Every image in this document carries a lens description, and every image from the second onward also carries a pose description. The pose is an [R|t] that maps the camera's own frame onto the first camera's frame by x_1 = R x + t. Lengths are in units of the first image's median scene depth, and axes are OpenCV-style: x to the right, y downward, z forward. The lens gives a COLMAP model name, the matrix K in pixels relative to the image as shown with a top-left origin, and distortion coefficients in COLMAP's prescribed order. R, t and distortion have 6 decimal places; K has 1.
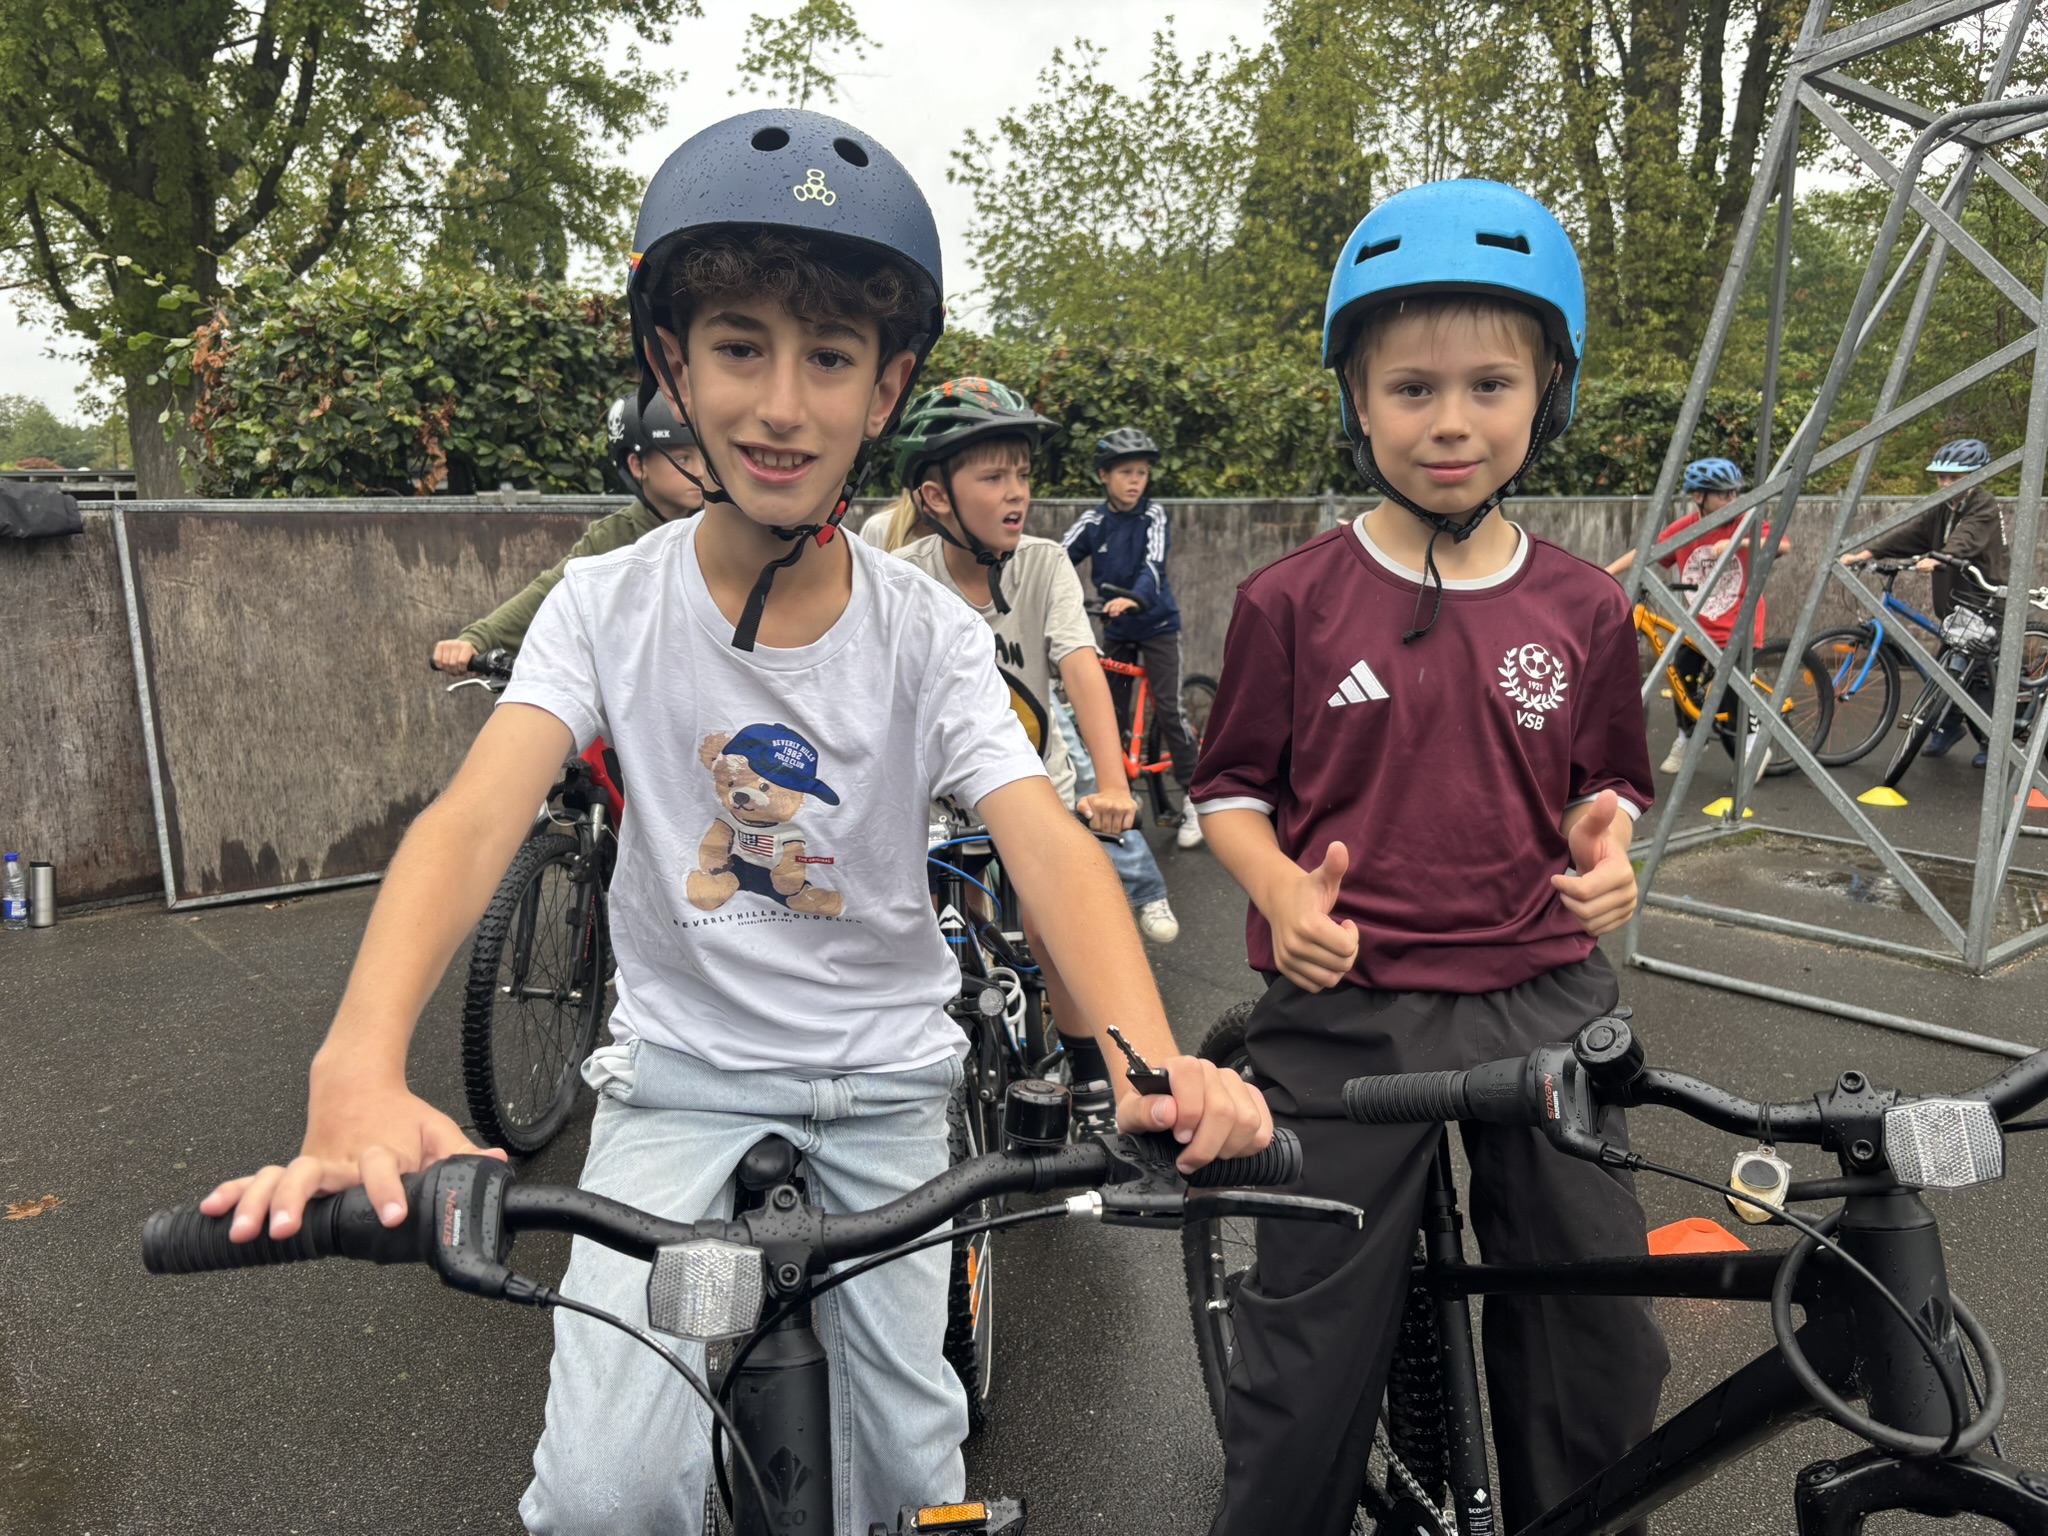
lens RADIAL K [[1553.8, 0, 1007.6], [0, 1553.8, 761.9], [0, 0, 1]] dist [0.028829, -0.039572]
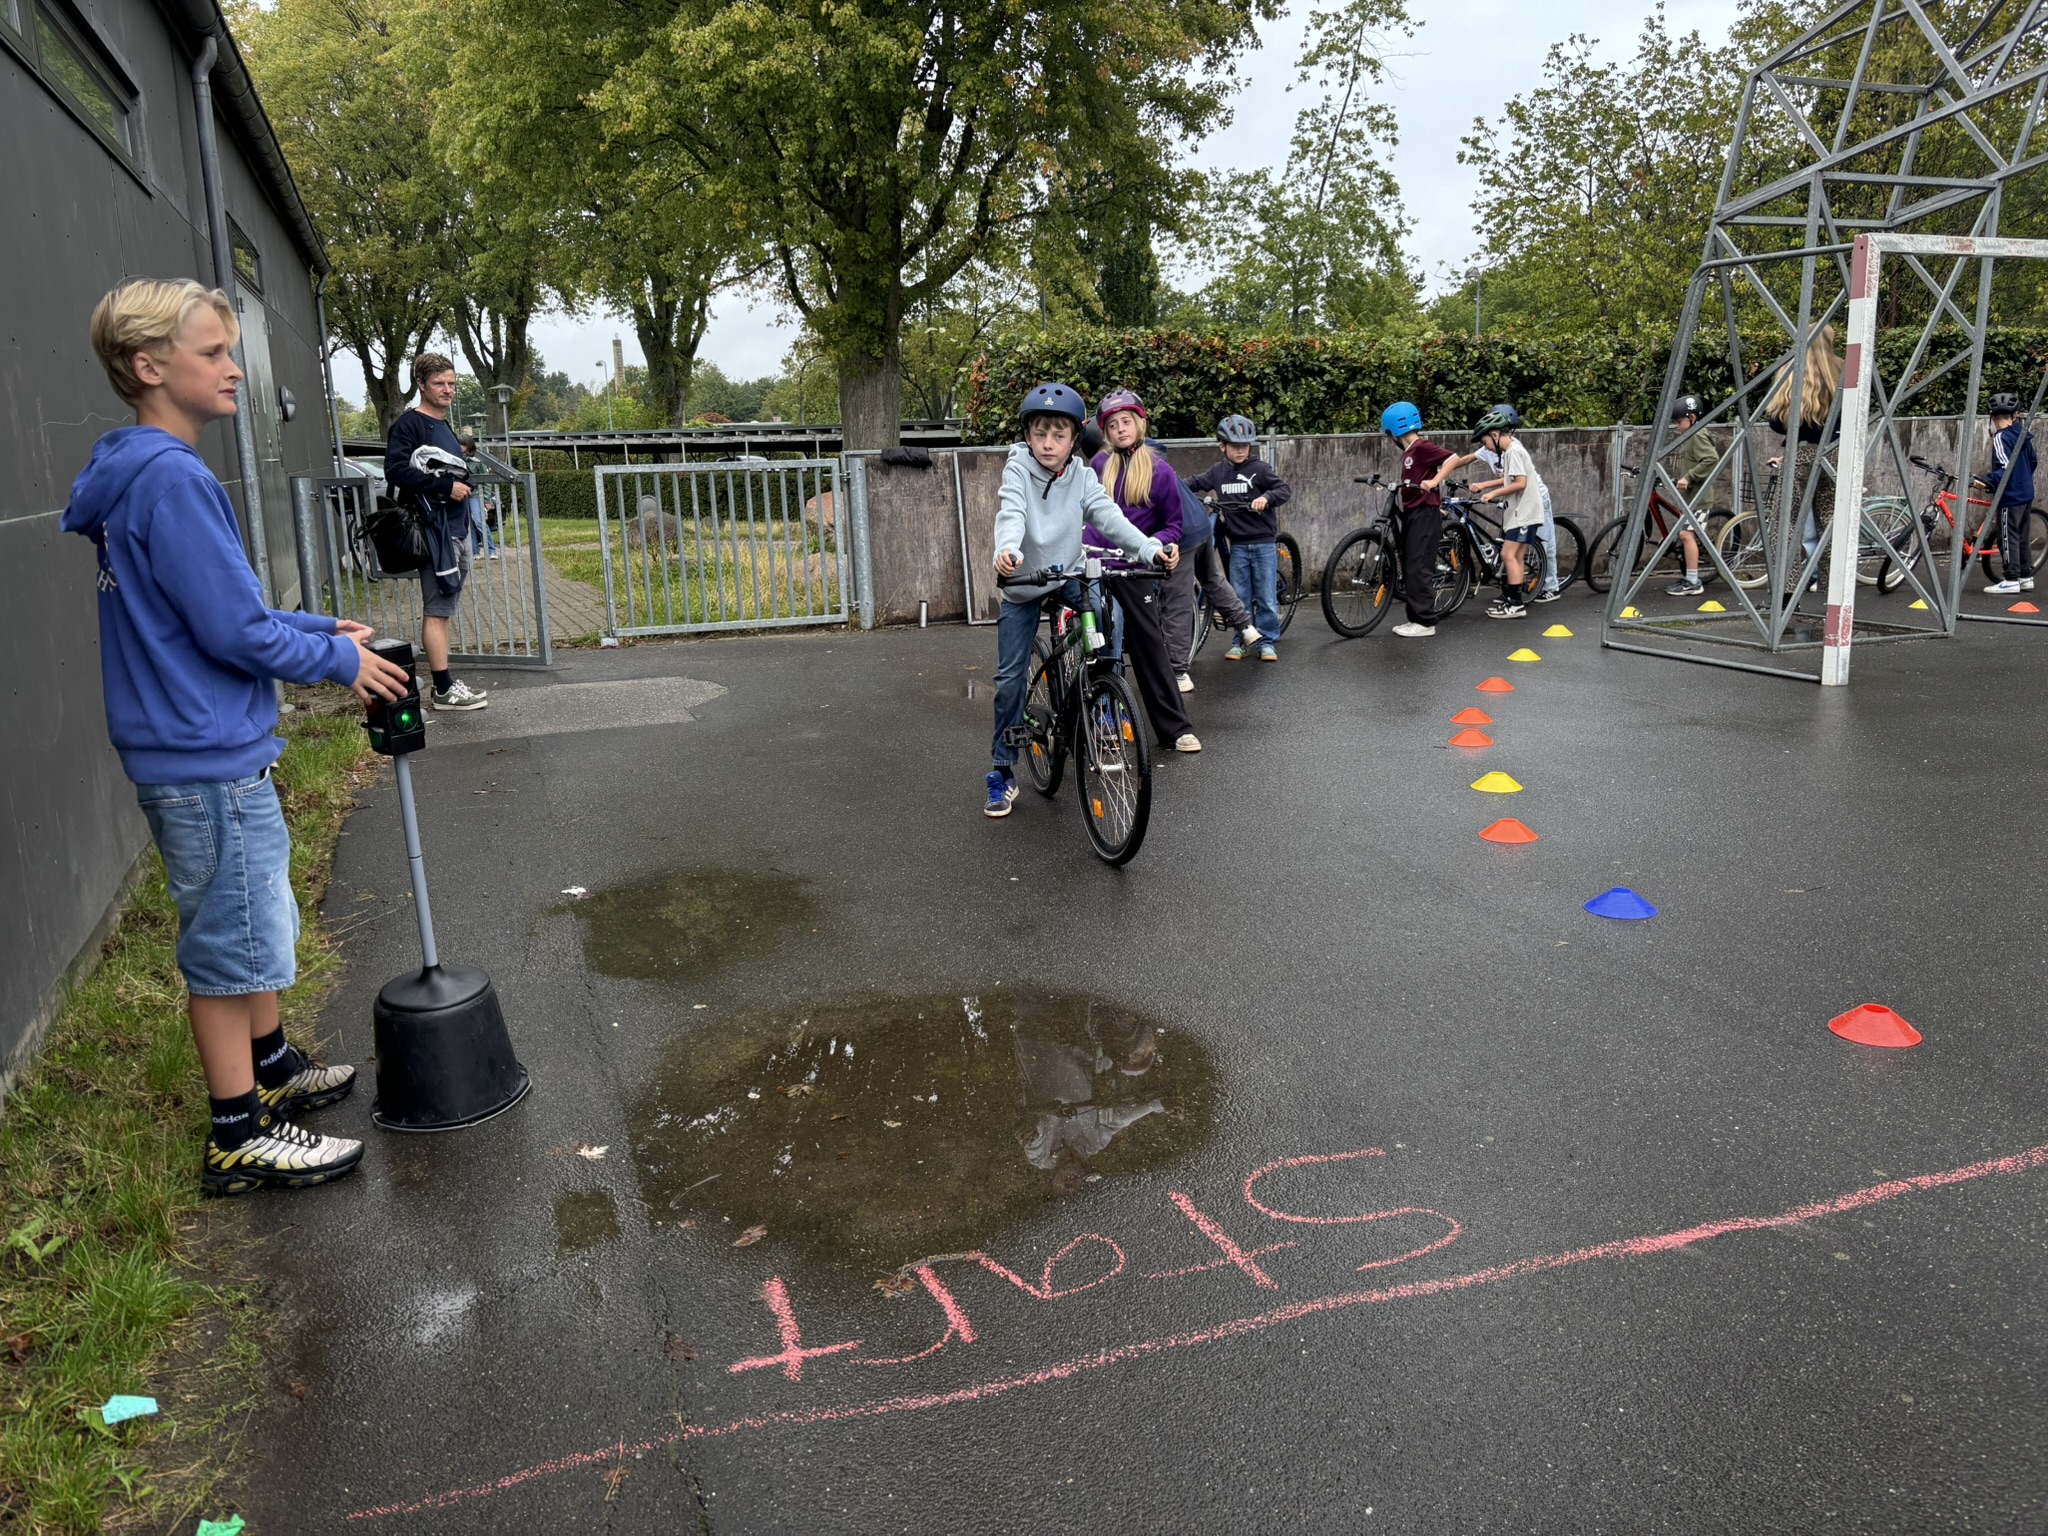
lens RADIAL K [[1553.8, 0, 1037.3], [0, 1553.8, 779.9], [0, 0, 1]] dist [0.028829, -0.039572]
pose [[0.942872, 0.047492, -0.329752, 0.151816], [-0.030099, 0.997883, 0.057655, 0.086002], [0.331792, -0.044436, 0.942305, -0.527726]]
